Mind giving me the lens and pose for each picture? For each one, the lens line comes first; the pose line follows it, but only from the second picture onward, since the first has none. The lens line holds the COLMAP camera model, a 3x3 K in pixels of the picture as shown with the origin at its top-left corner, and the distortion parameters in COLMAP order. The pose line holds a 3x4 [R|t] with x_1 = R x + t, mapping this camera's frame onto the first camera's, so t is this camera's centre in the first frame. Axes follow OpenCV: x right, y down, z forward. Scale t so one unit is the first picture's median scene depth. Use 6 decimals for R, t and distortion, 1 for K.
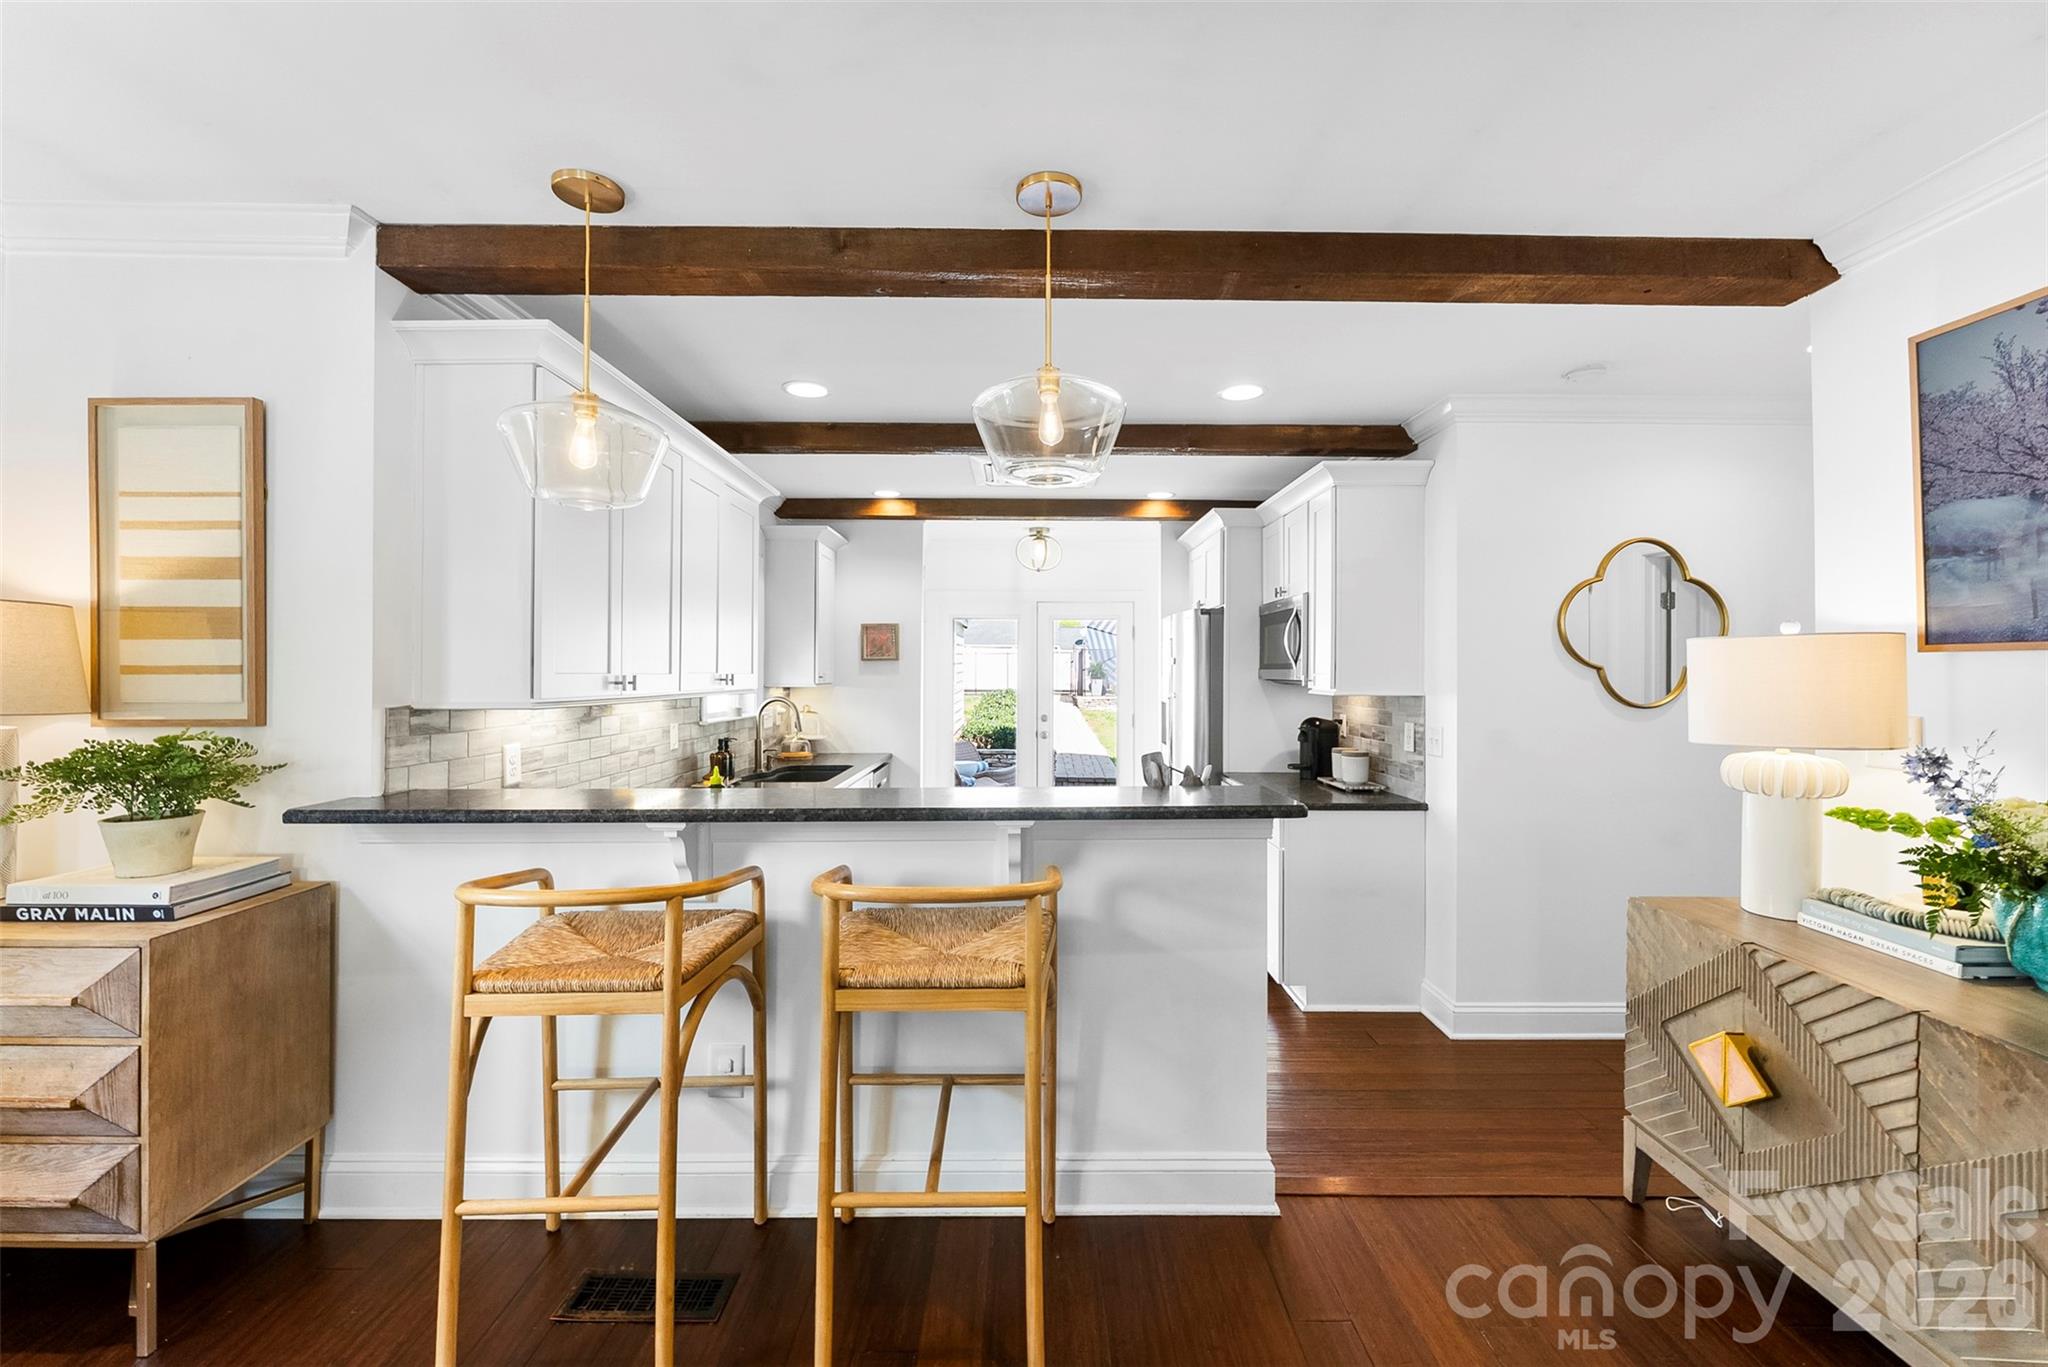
lens RADIAL K [[836.6, 0, 1028.5], [0, 836.6, 658.9], [0, 0, 1]] dist [0.000391, -0.000182]
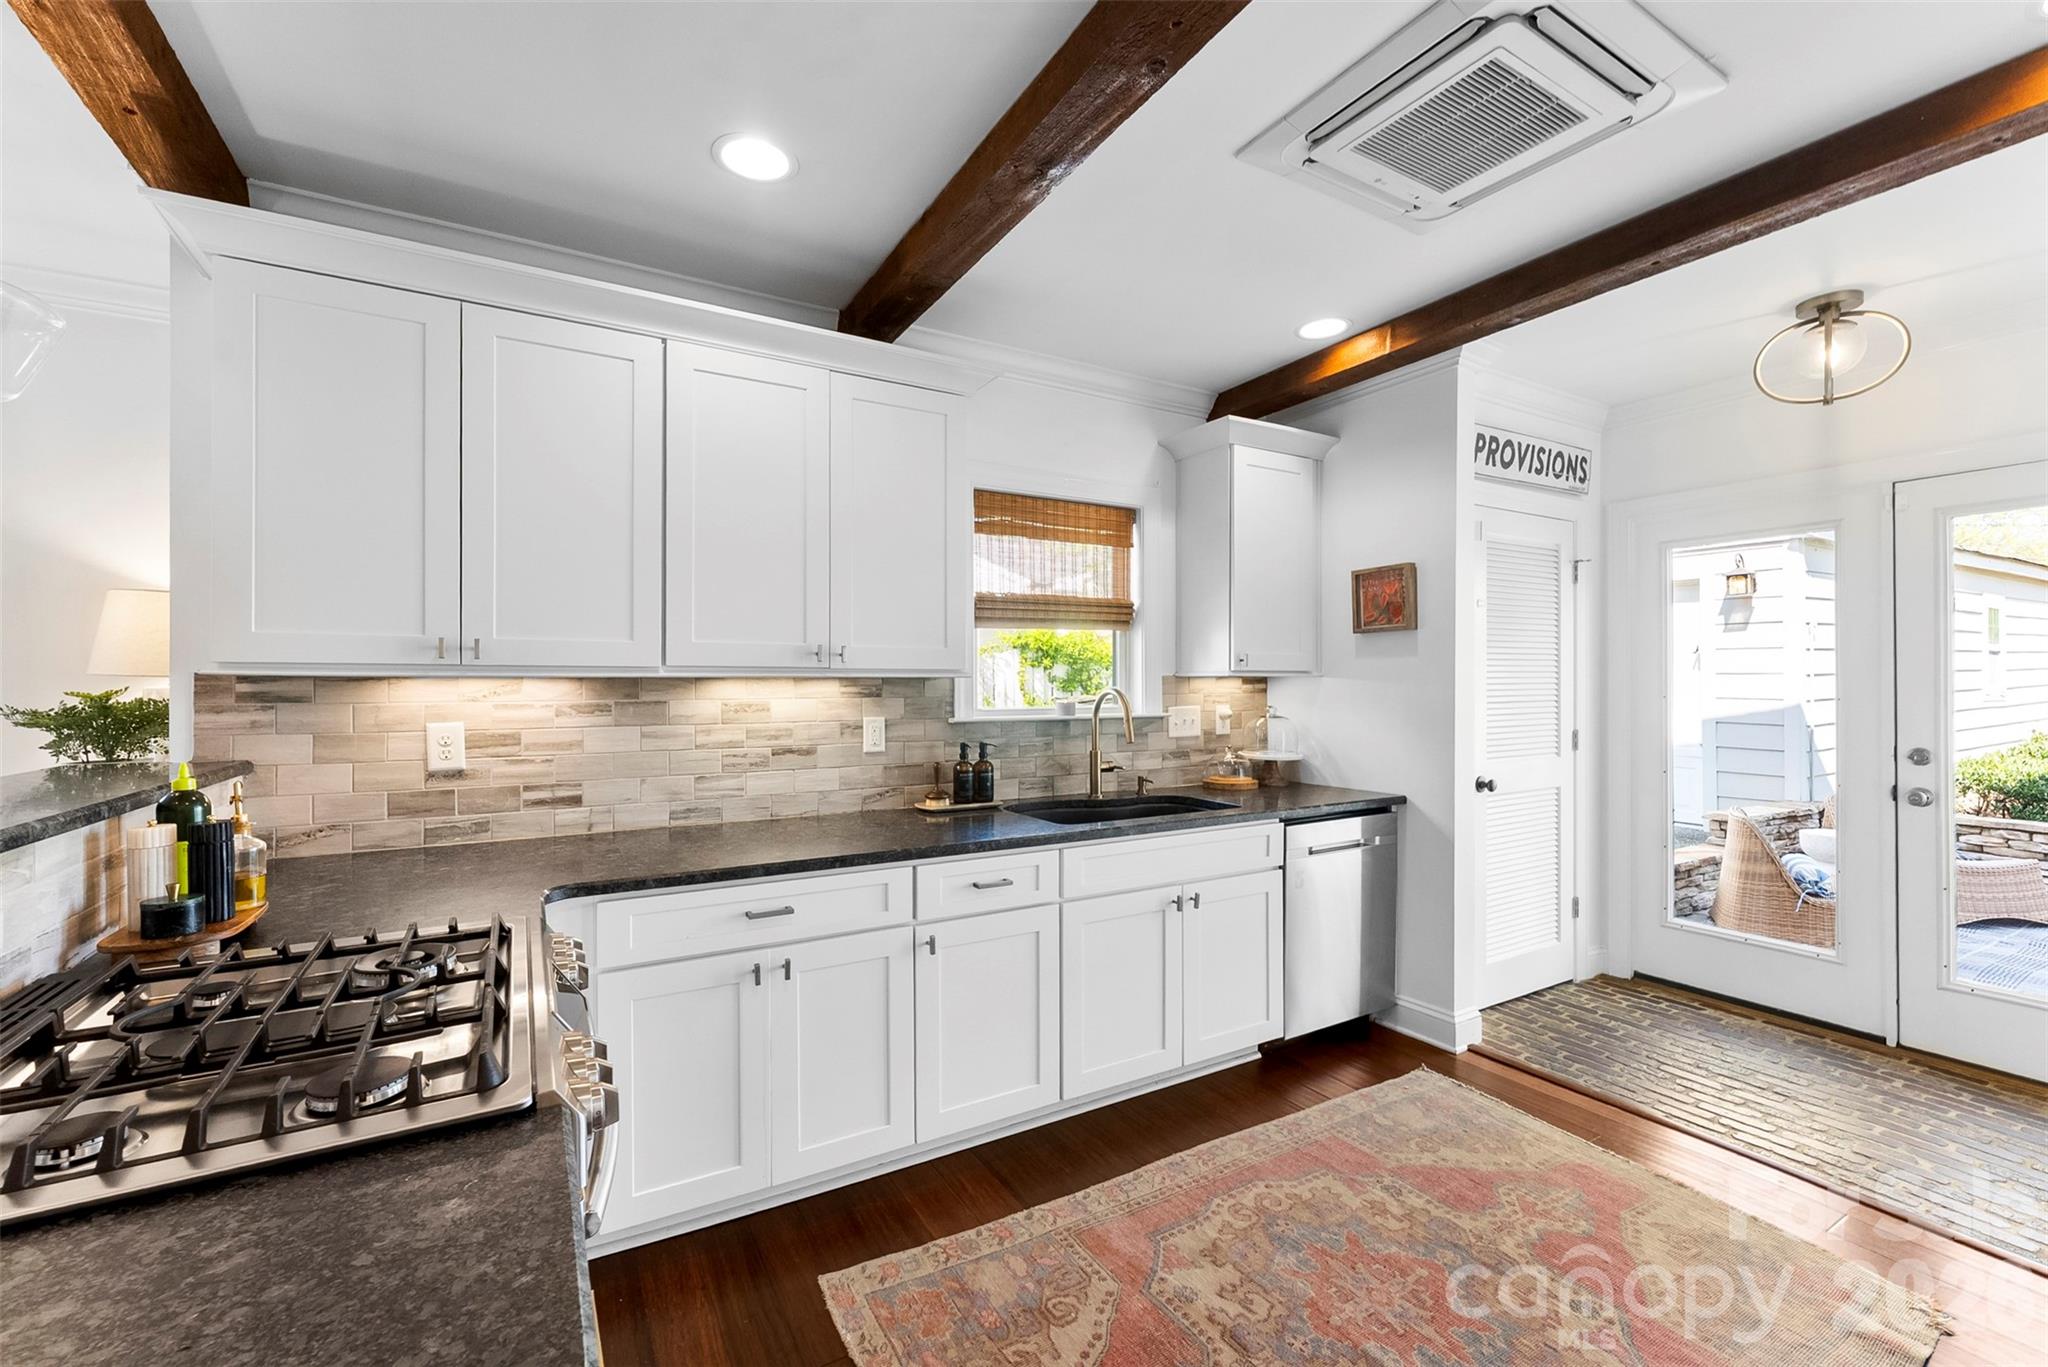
lens RADIAL K [[848.0, 0, 1024.0], [0, 848.0, 683.5], [0, 0, 1]] dist [0.000650, 0.000068]
pose [[0.492852, -0.006640, -0.870088, 0.558083], [0.017219, 0.999849, 0.002123, 0.086626], [0.869943, -0.016028, 0.492893, 1.352634]]
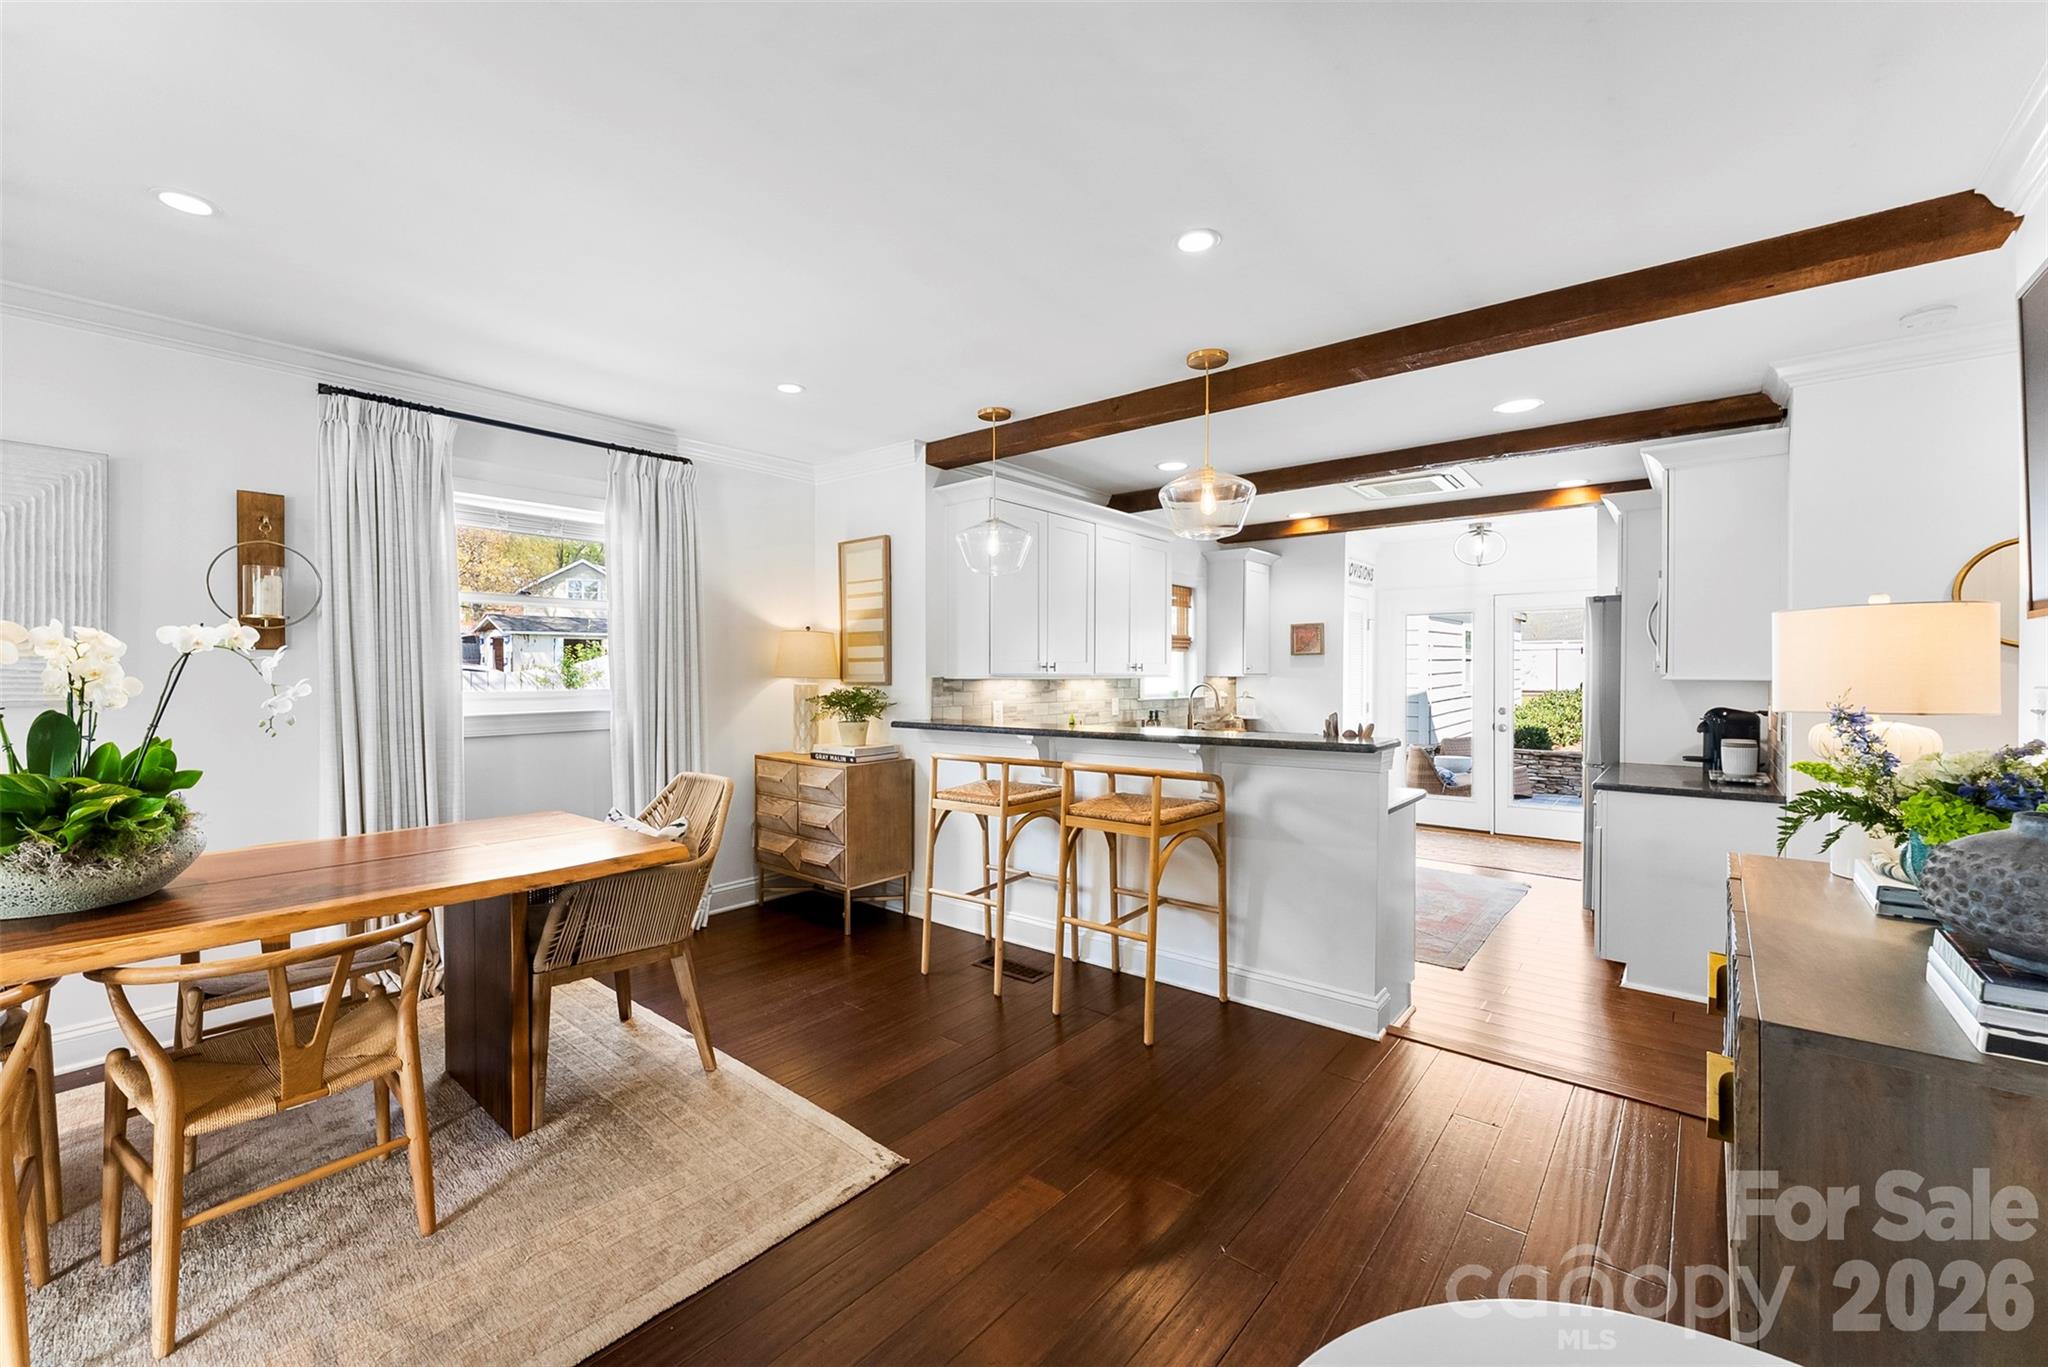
lens RADIAL K [[836.6, 0, 1028.5], [0, 836.6, 658.9], [0, 0, 1]] dist [0.000391, -0.000182]
pose [[0.771743, -0.013338, -0.635794, 0.730254], [0.011517, 0.999909, -0.006997, 0.030480], [0.635830, -0.001923, 0.771827, -0.439704]]
